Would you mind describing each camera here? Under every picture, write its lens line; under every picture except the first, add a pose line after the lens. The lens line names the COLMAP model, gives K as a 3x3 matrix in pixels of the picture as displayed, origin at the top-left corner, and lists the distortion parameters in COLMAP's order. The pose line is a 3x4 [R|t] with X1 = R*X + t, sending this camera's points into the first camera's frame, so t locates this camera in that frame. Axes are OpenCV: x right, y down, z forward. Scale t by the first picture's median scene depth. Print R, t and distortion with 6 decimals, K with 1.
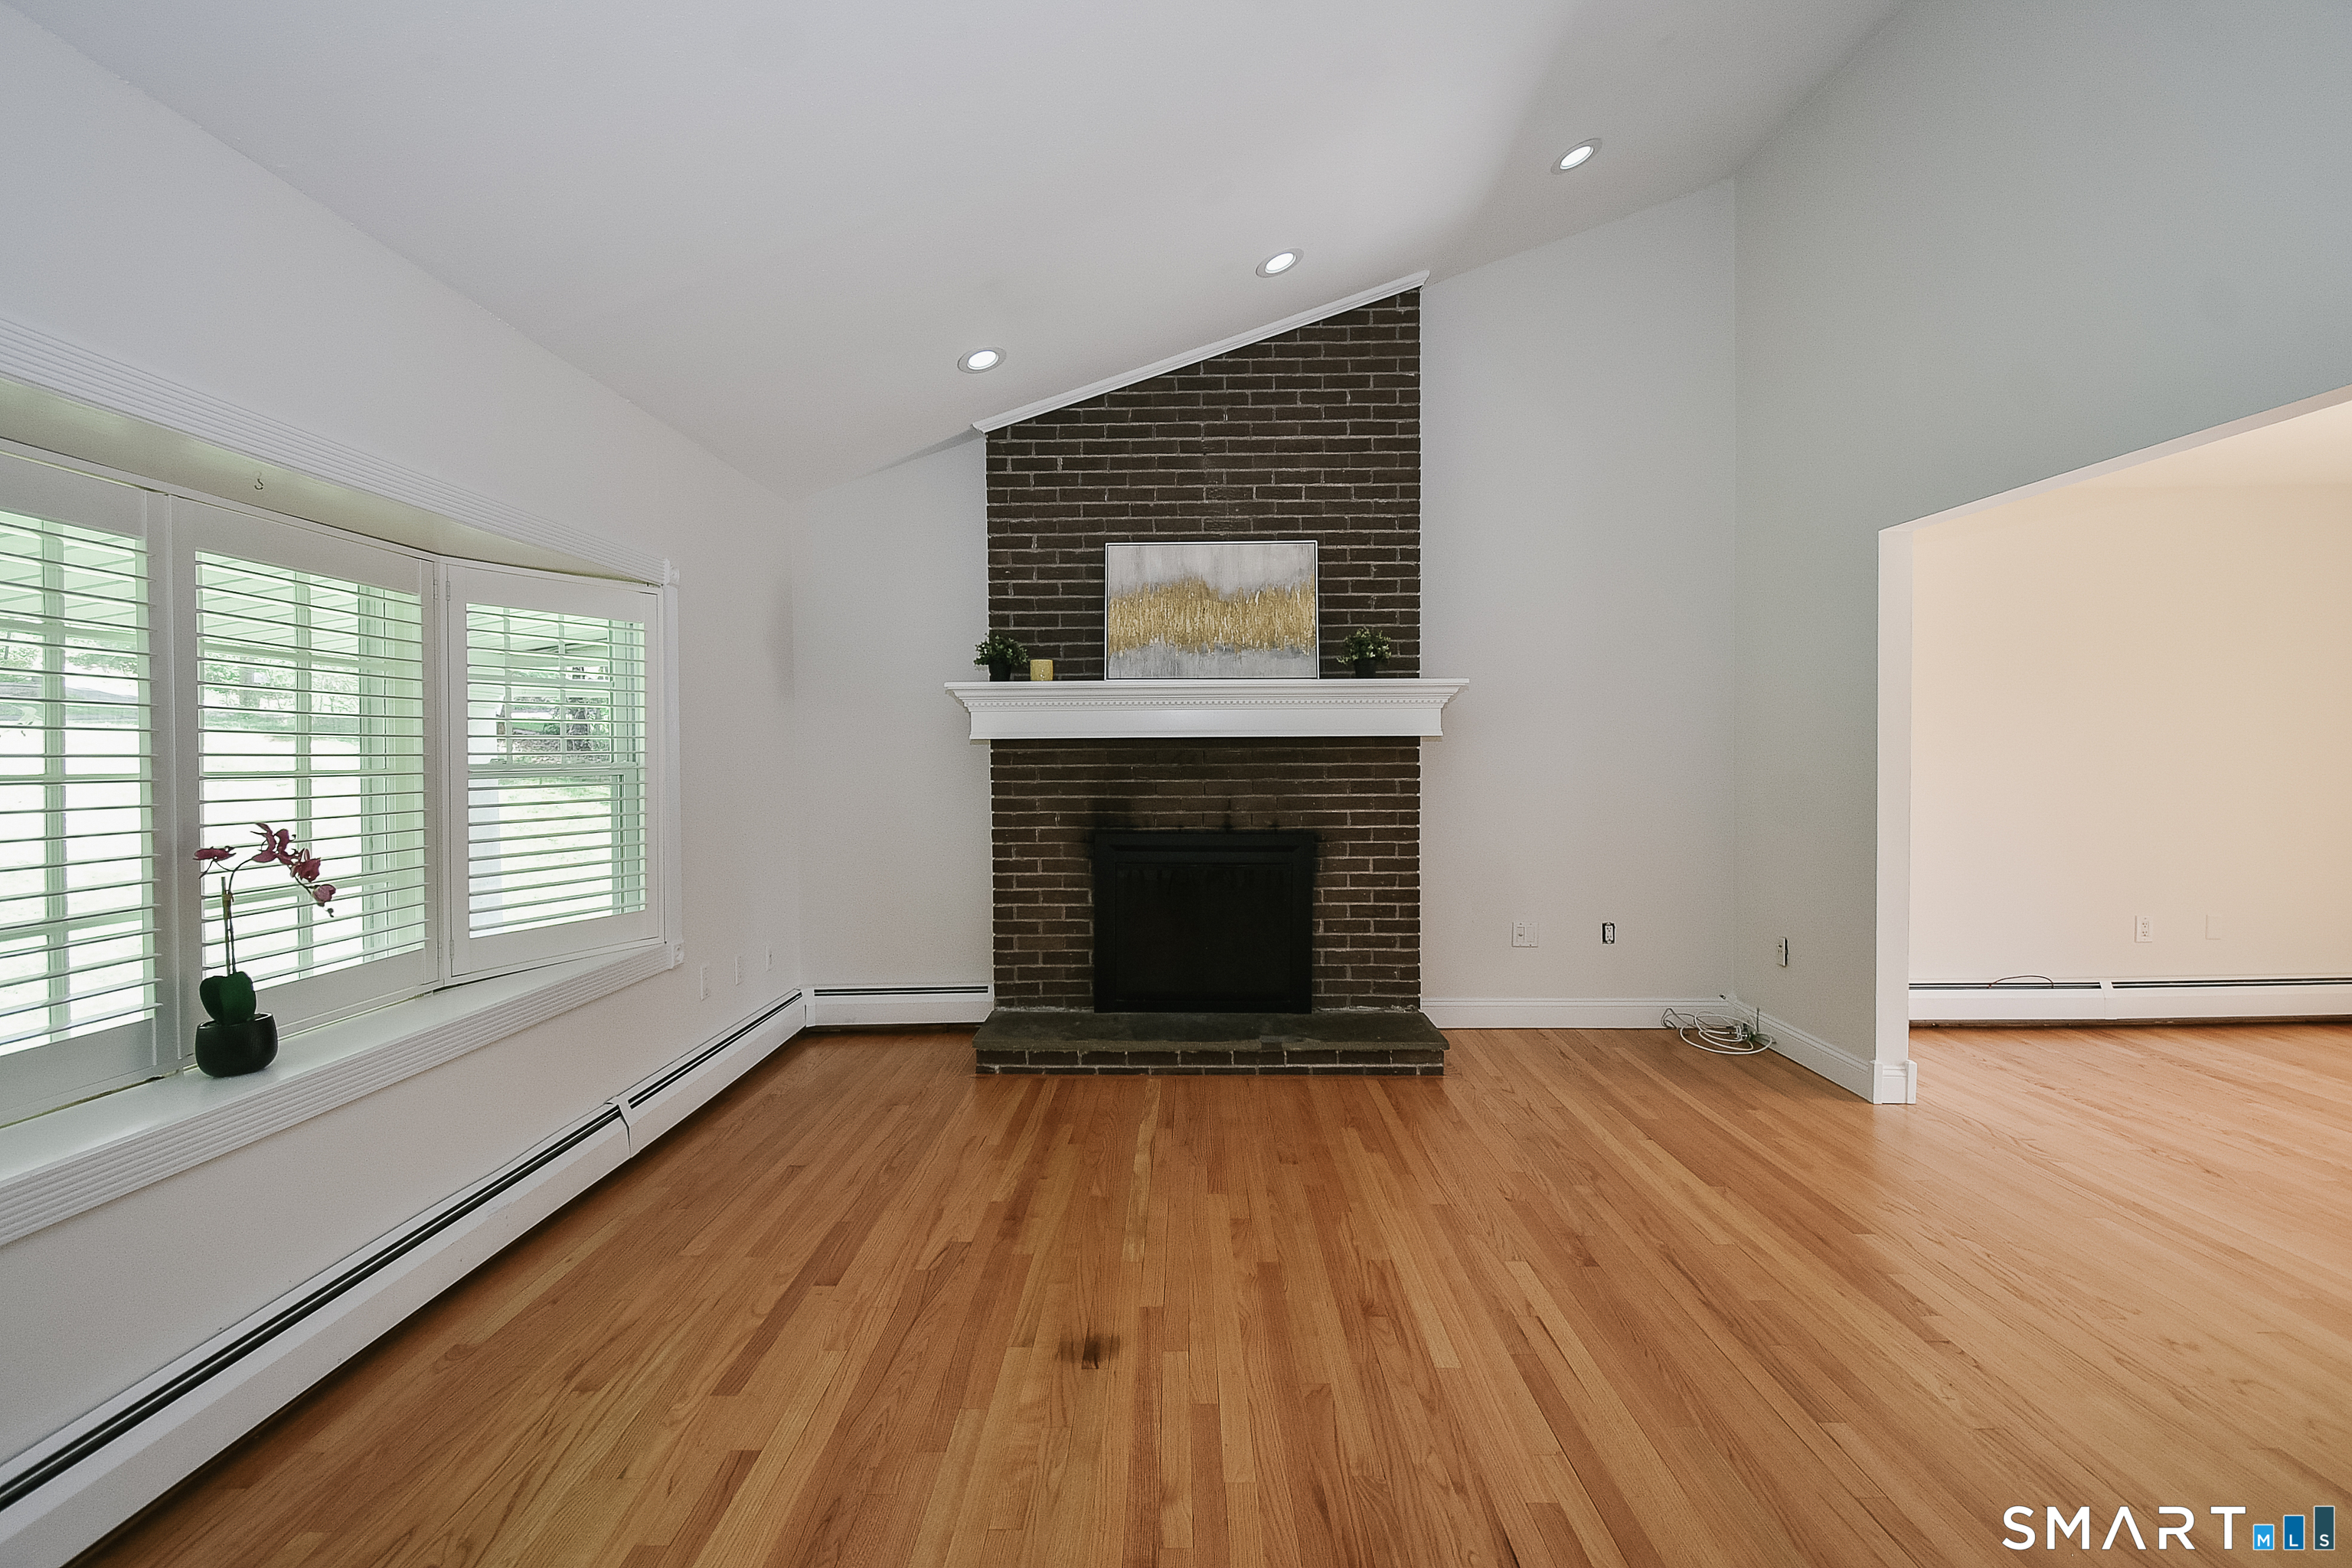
lens RADIAL K [[1049.1, 0, 1183.8], [0, 1049.1, 782.2], [0, 0, 1]] dist [0.011038, -0.004586]
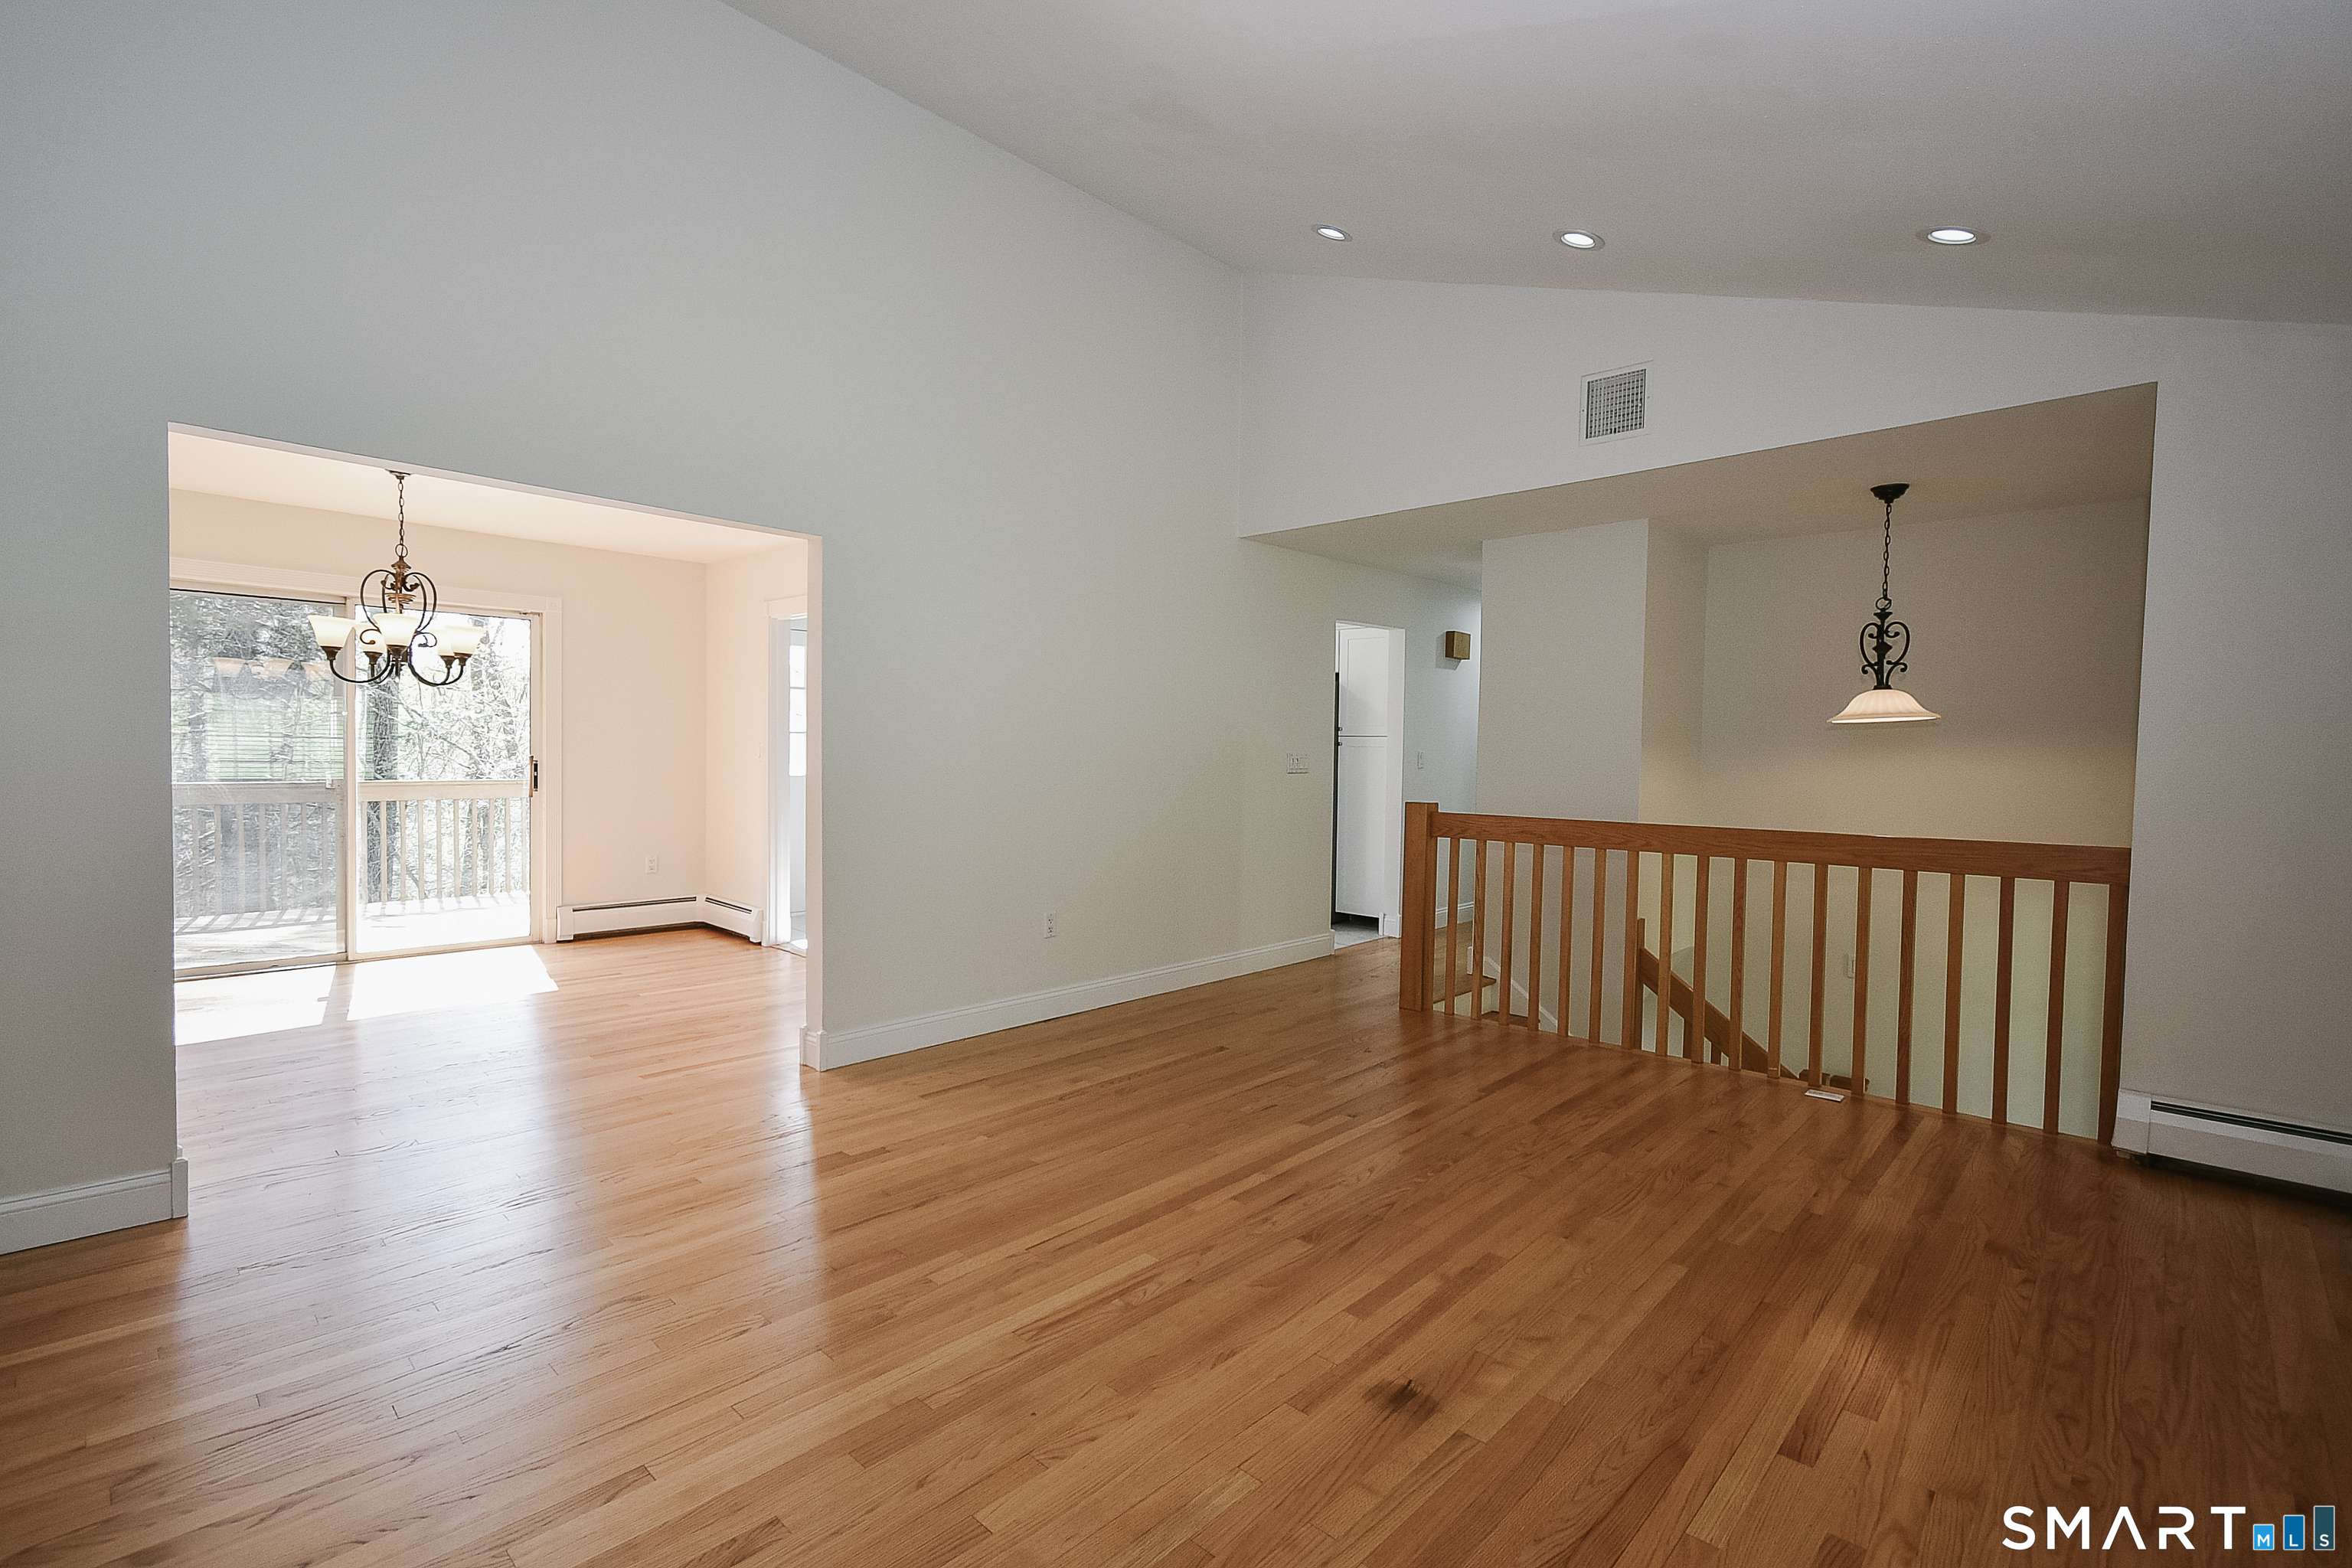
lens RADIAL K [[1049.1, 0, 1165.9], [0, 1049.1, 782.3], [0, 0, 1]] dist [0.011038, -0.004586]
pose [[-0.721796, -0.025652, 0.691630, -0.289812], [0.006228, 0.999032, 0.043553, -0.018672], [-0.692077, 0.035744, -0.720938, 0.924049]]
